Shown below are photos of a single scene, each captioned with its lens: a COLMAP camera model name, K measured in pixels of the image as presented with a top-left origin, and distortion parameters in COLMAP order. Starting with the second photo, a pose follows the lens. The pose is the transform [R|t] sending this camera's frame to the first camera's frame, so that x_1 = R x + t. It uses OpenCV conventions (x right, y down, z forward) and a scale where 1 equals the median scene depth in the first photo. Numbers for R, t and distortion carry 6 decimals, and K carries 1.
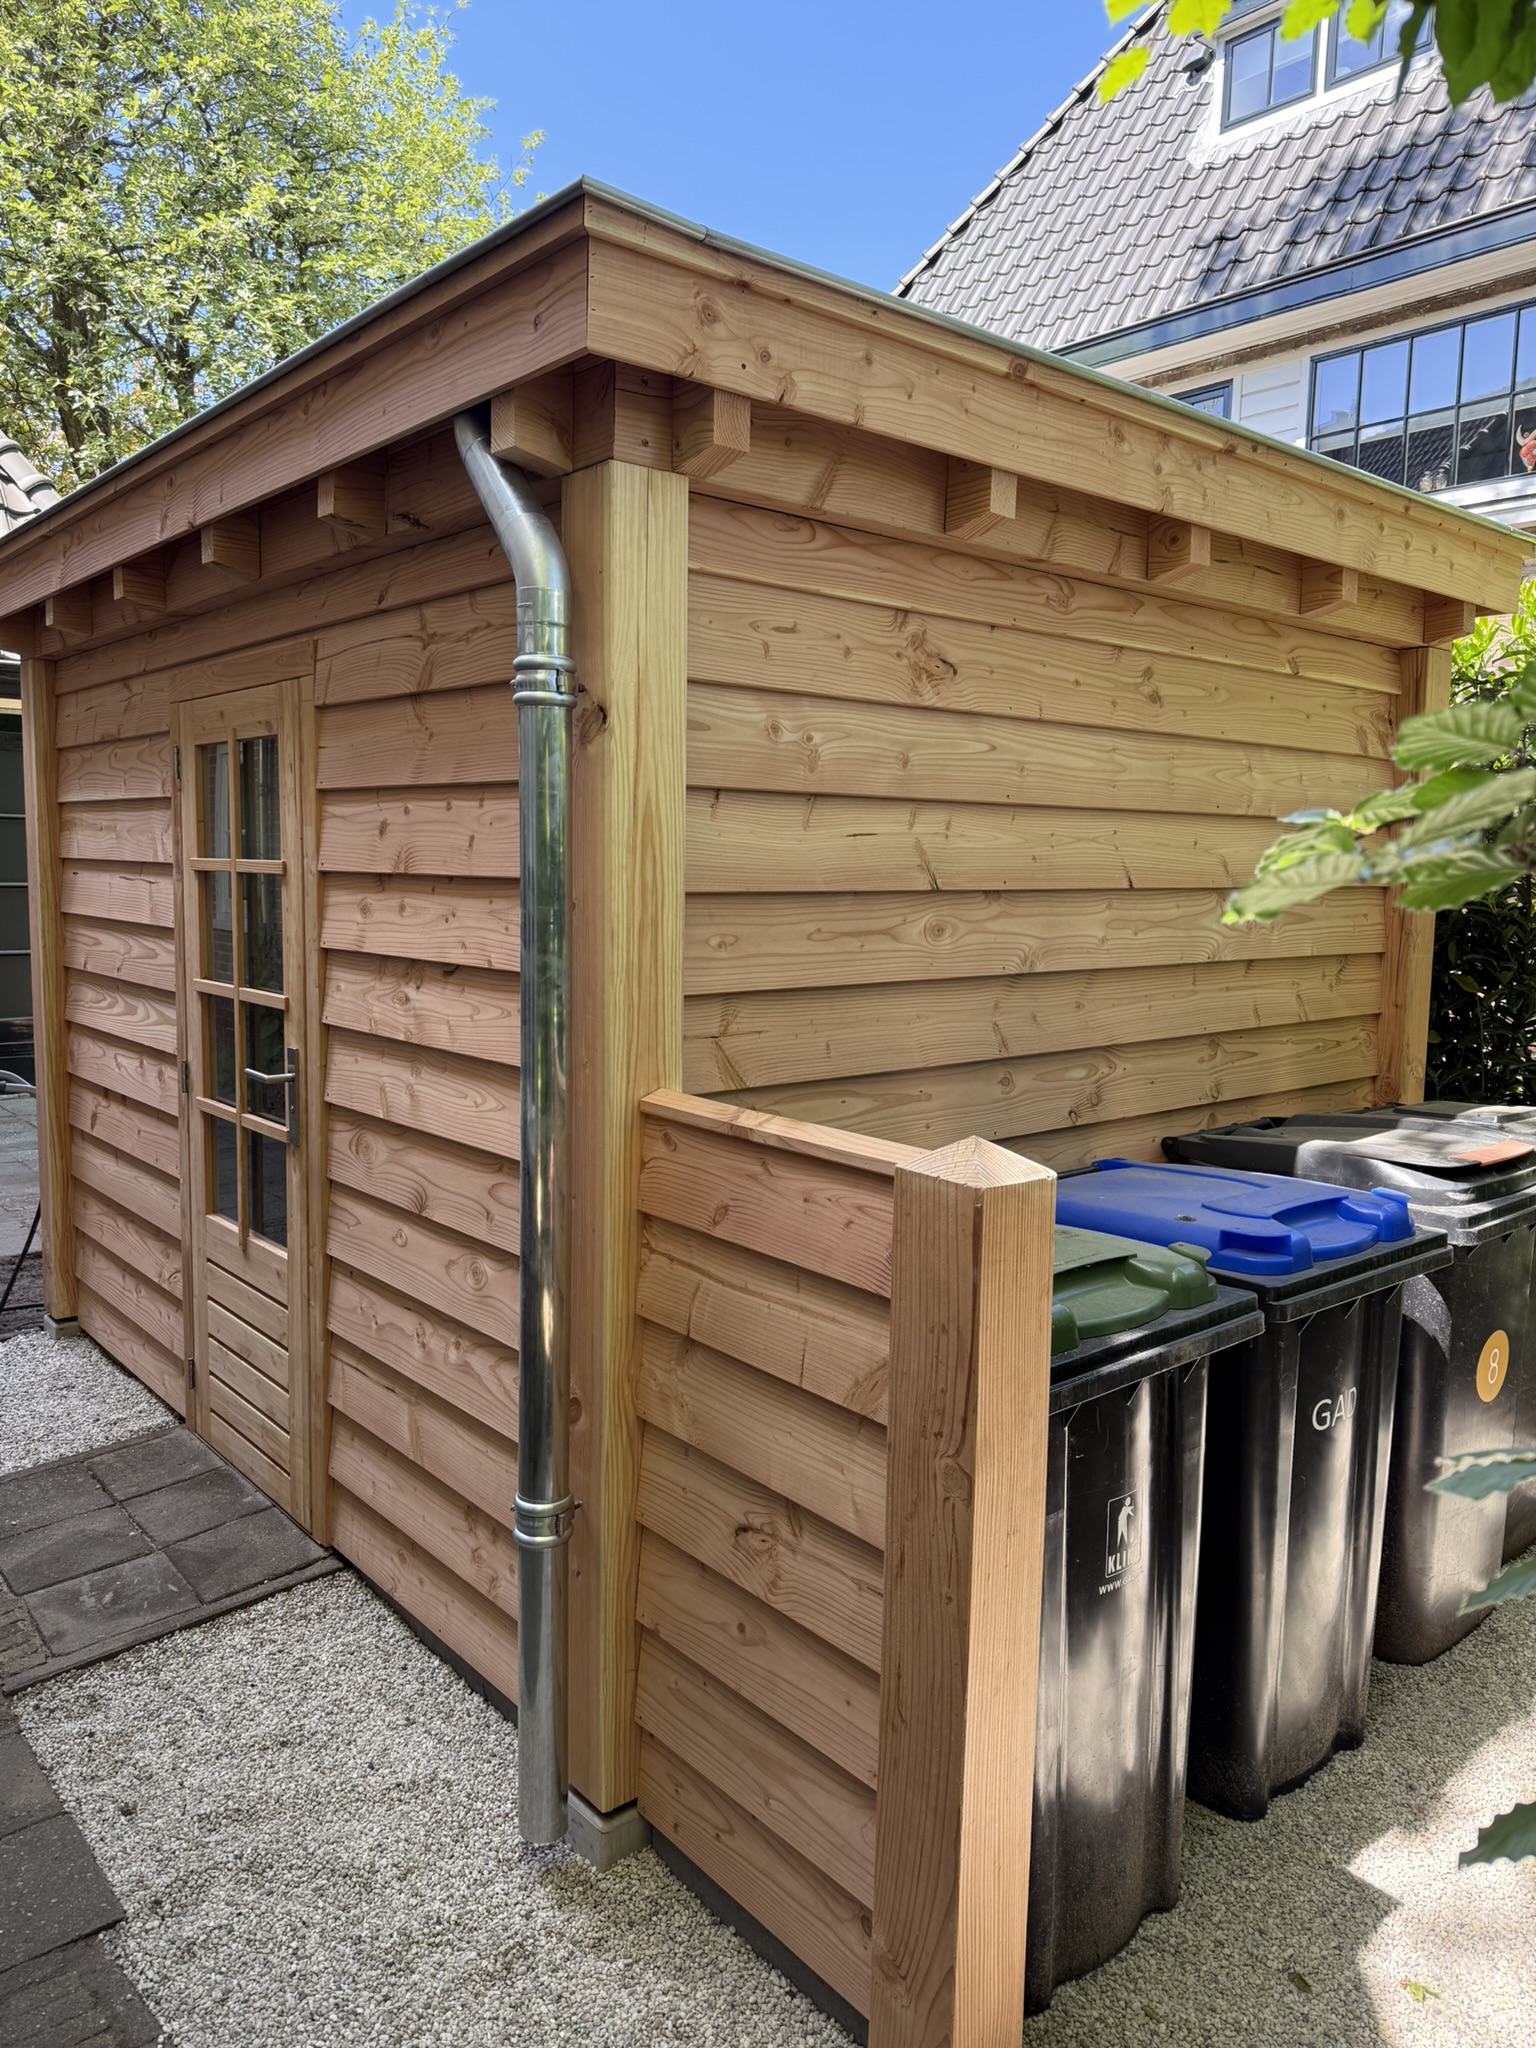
lens RADIAL K [[1426.7, 0, 768.0], [0, 1426.7, 1024.0], [0, 0, 1]] dist [0.082794, -0.069439]
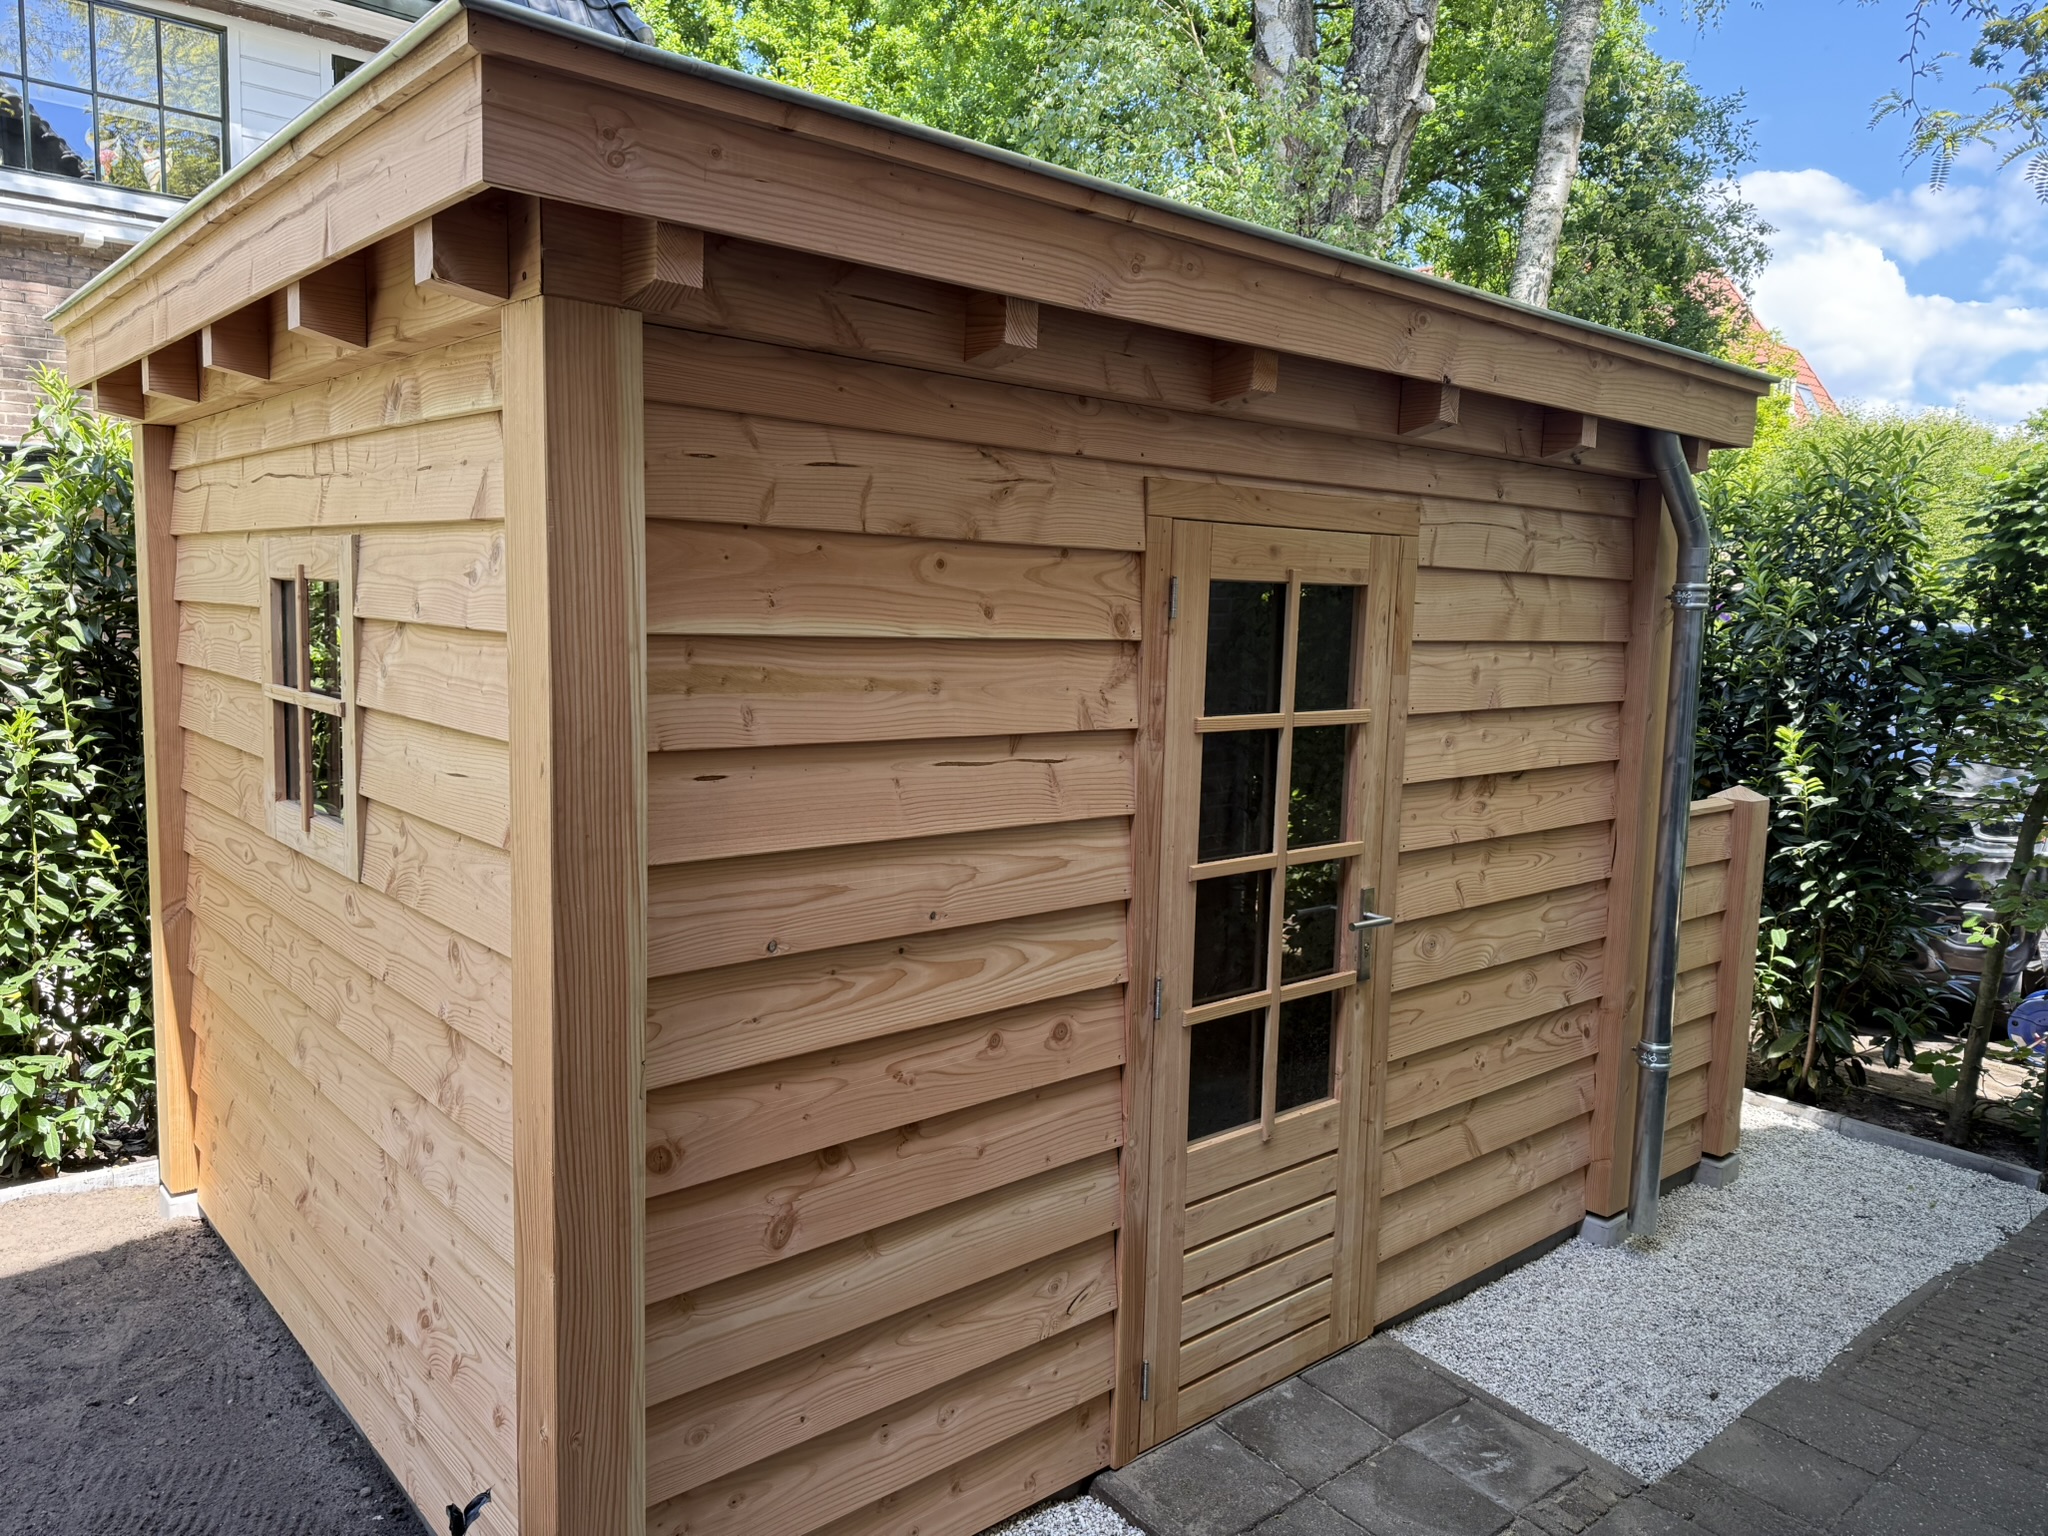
lens RADIAL K [[1426.7, 0, 1024.0], [0, 1426.7, 768.0], [0, 0, 1]] dist [0.082794, -0.069439]
pose [[-0.015396, -0.125529, 0.991970, -1.383739], [0.086930, 0.988164, 0.126396, -0.226501], [-0.996095, 0.088178, -0.004301, 1.284505]]
